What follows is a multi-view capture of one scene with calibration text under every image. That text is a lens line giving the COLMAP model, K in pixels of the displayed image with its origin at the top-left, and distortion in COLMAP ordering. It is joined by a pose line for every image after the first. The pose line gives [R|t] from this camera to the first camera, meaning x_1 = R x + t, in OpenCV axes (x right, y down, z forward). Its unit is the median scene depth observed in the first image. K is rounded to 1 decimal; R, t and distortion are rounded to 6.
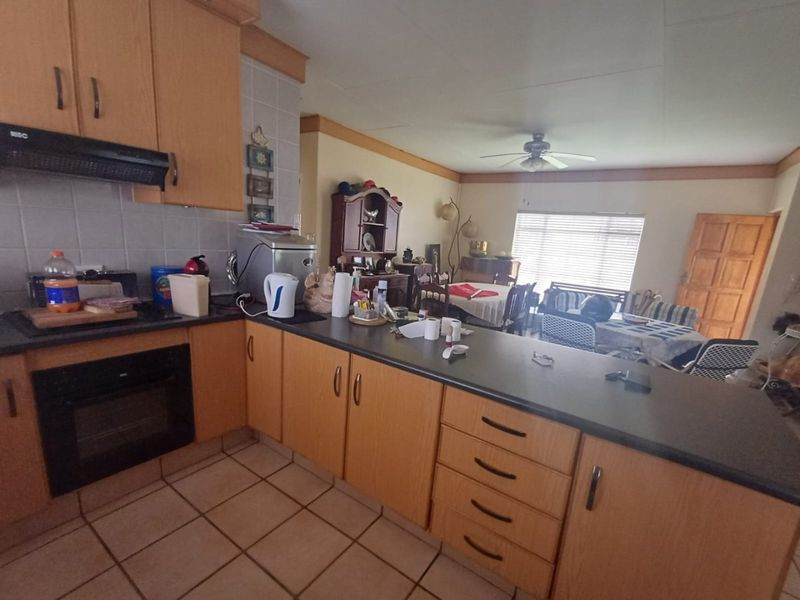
lens RADIAL K [[366.1, 0, 398.8], [0, 366.1, 304.2], [0, 0, 1]] dist [0.002825, -0.005784]
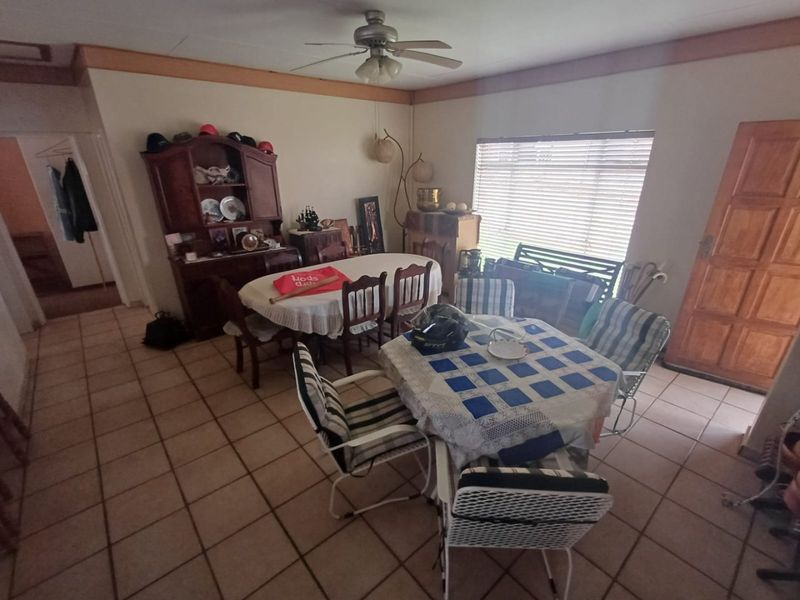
lens RADIAL K [[366.1, 0, 401.4], [0, 366.1, 304.5], [0, 0, 1]] dist [0.002825, -0.005784]
pose [[0.965409, 0.017353, -0.260164, 0.438209], [0.028795, 0.984584, 0.172526, -0.086277], [0.259147, -0.174049, 0.950026, 0.299965]]
